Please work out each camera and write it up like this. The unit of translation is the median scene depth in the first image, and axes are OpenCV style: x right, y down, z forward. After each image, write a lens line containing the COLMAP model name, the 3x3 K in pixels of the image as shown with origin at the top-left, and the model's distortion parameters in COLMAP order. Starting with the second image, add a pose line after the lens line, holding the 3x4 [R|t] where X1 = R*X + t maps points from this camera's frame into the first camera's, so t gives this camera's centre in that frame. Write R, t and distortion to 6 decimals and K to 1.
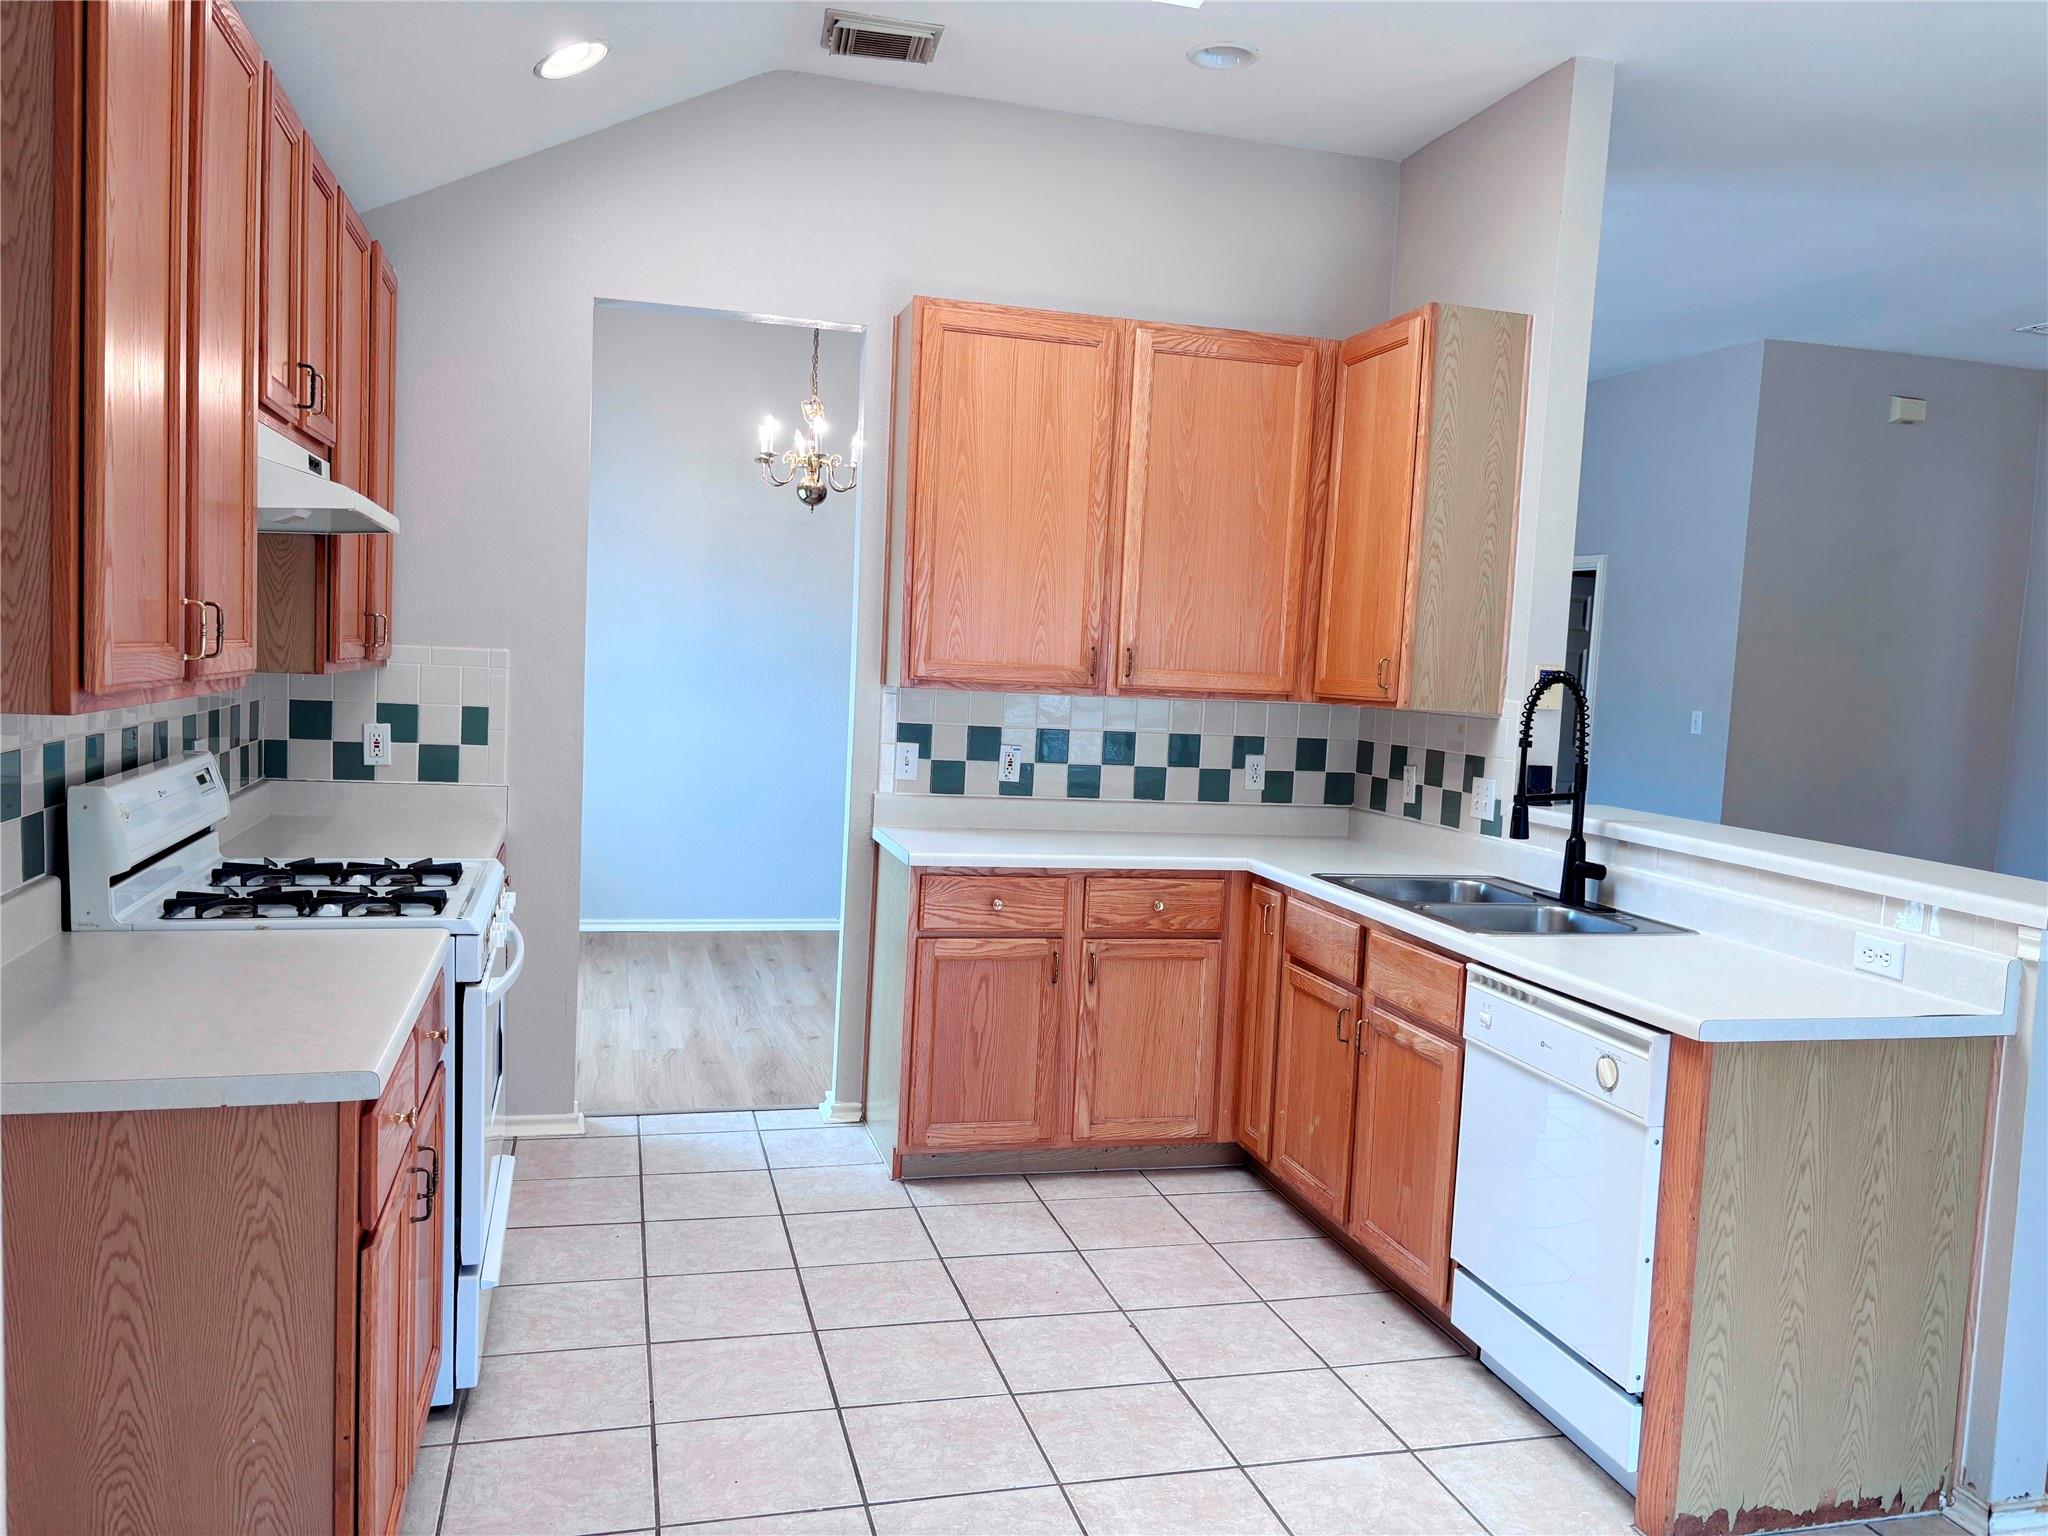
lens RADIAL K [[1551.7, 0, 1037.2], [0, 1551.7, 778.2], [0, 0, 1]] dist [0.038118, -0.047125]
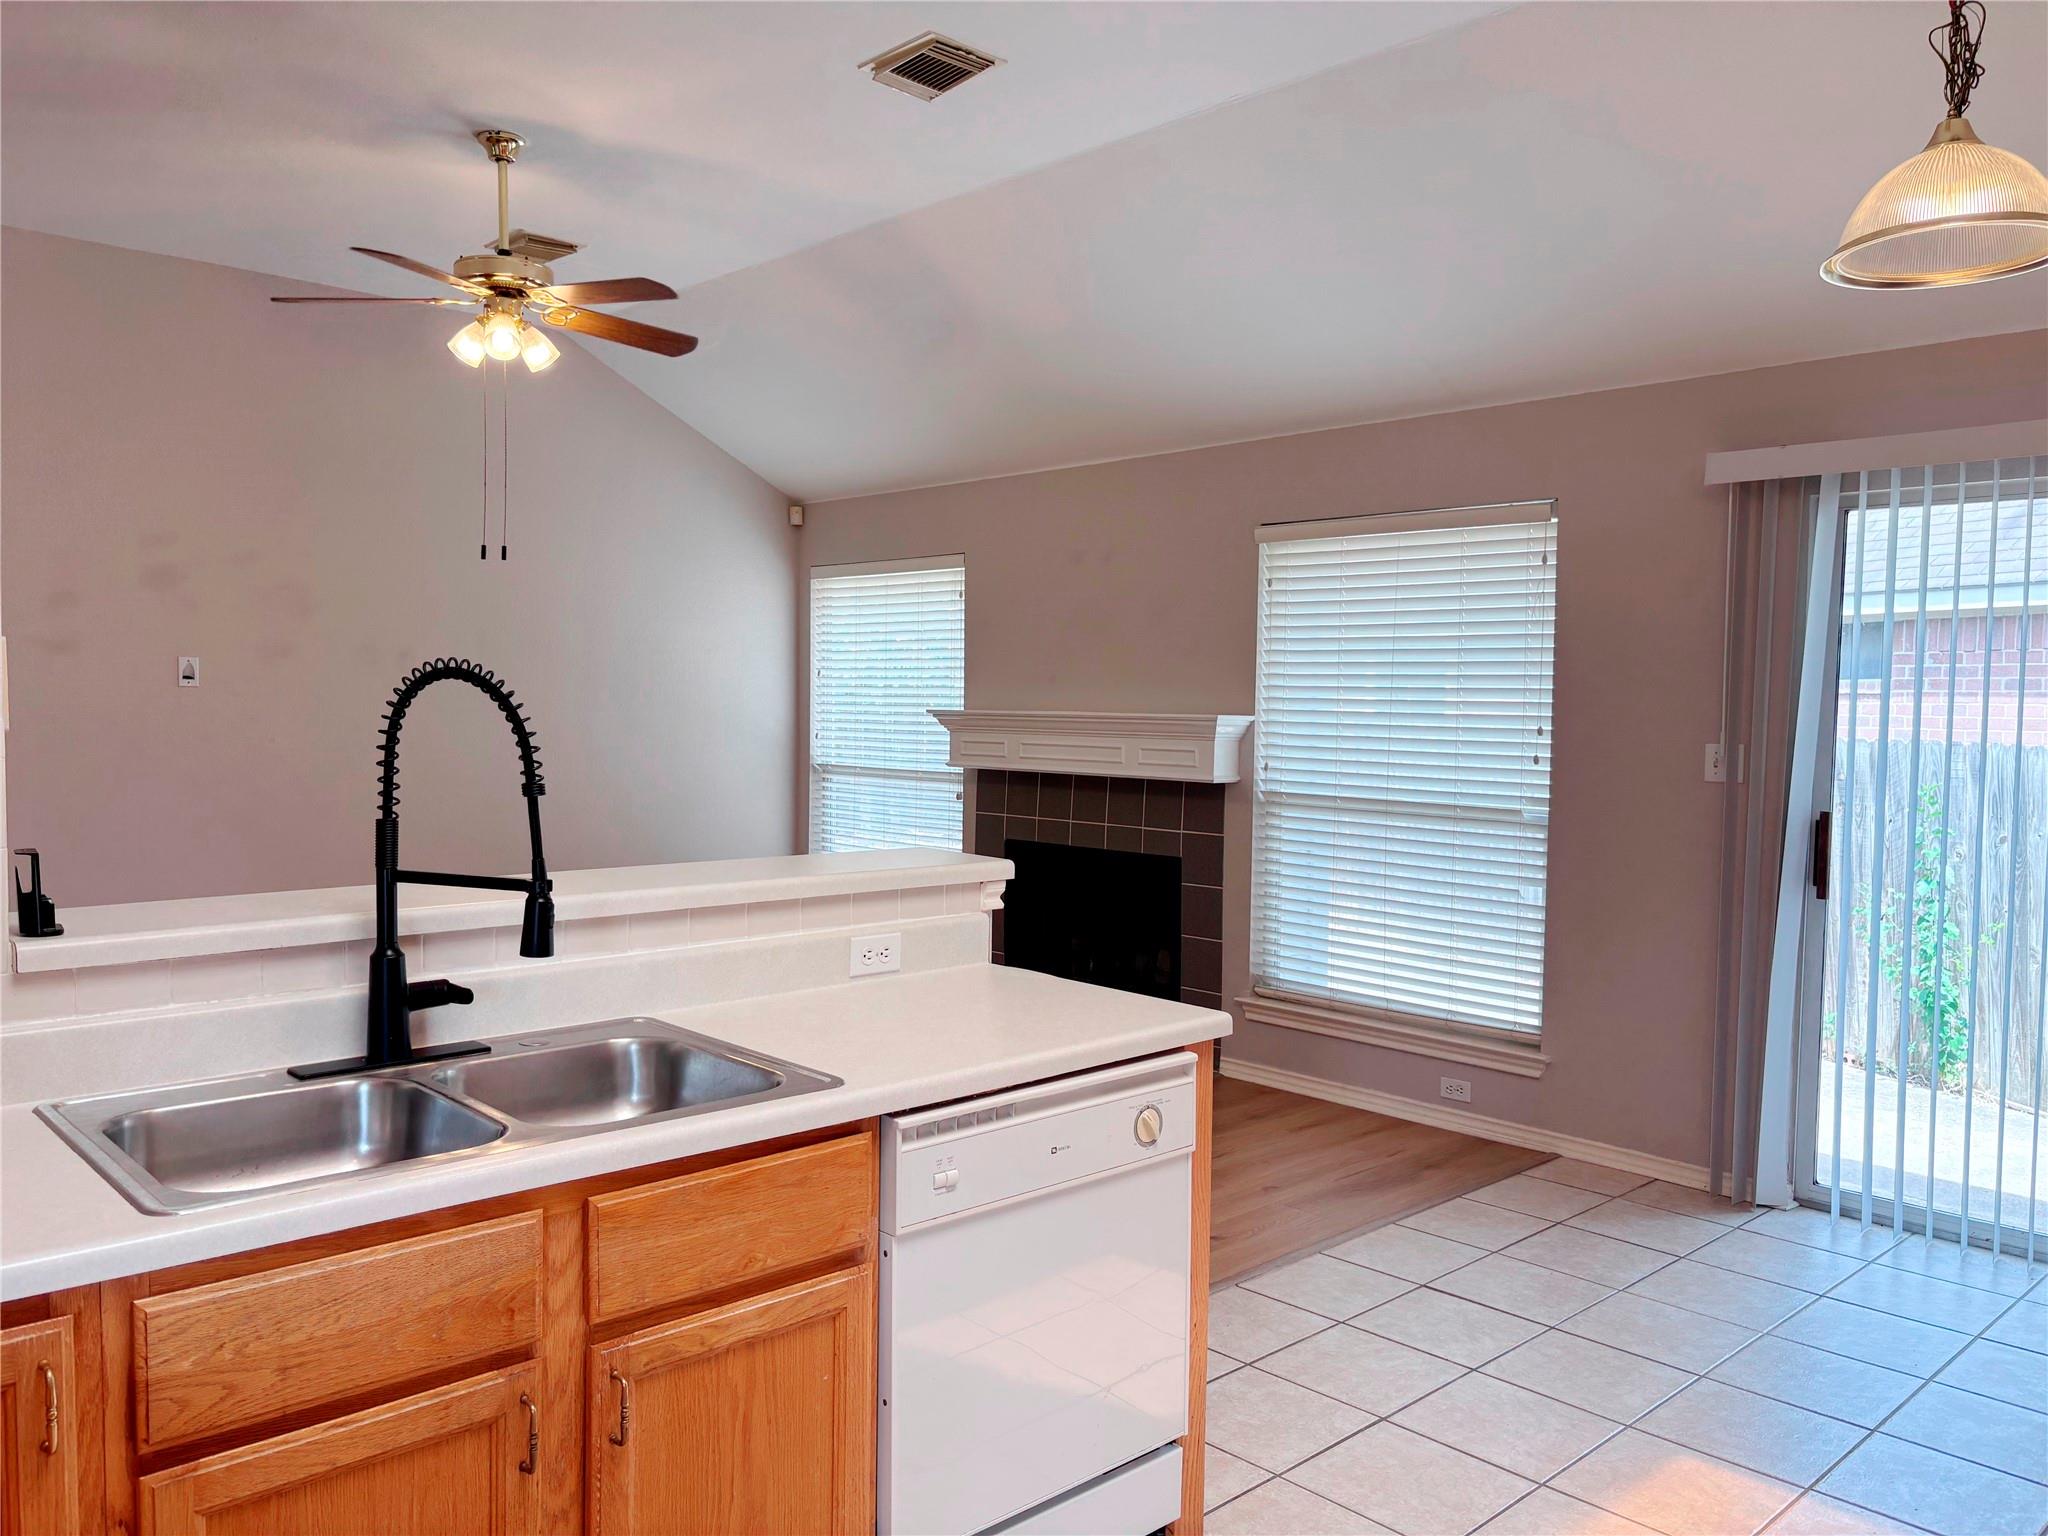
lens RADIAL K [[1551.7, 0, 1032.0], [0, 1551.7, 788.0], [0, 0, 1]] dist [0.038118, -0.047125]
pose [[-0.471112, -0.106827, 0.875580, -0.229335], [0.034146, 0.989686, 0.139121, -0.081333], [-0.881412, 0.095439, -0.462606, 0.933674]]
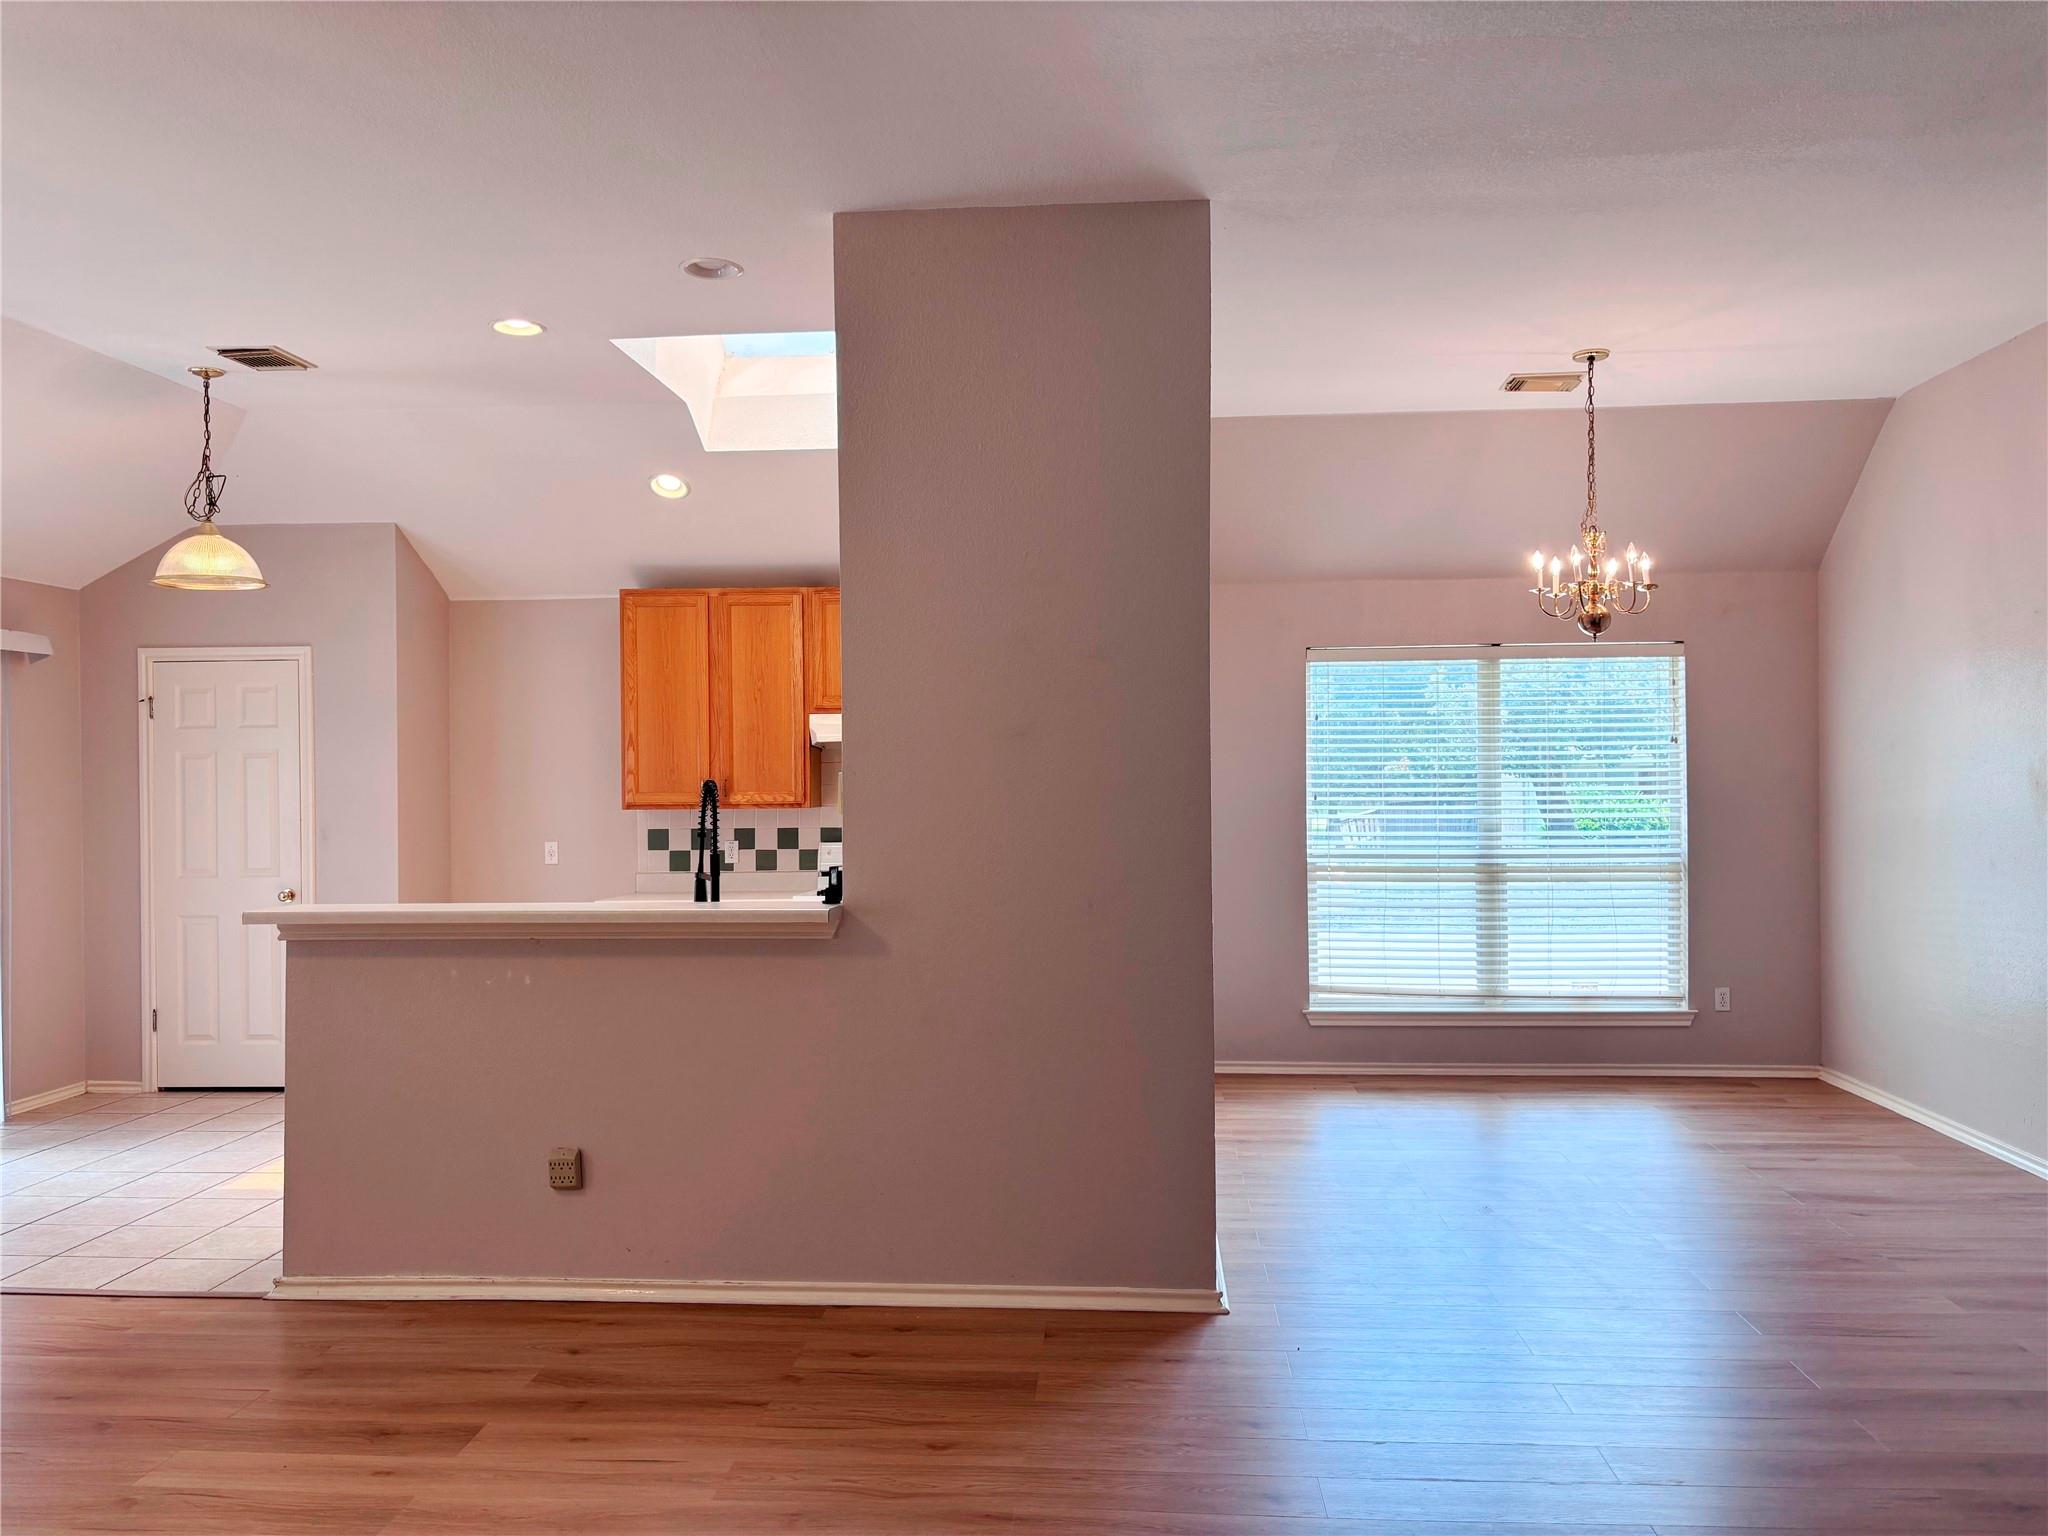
lens RADIAL K [[1551.7, 0, 1028.0], [0, 1551.7, 772.6], [0, 0, 1]] dist [0.038118, -0.047125]
pose [[-0.333315, -0.049794, -0.941500, 1.267933], [-0.083740, 0.996221, -0.023042, -0.057520], [0.939089, 0.071161, -0.336225, 1.456568]]
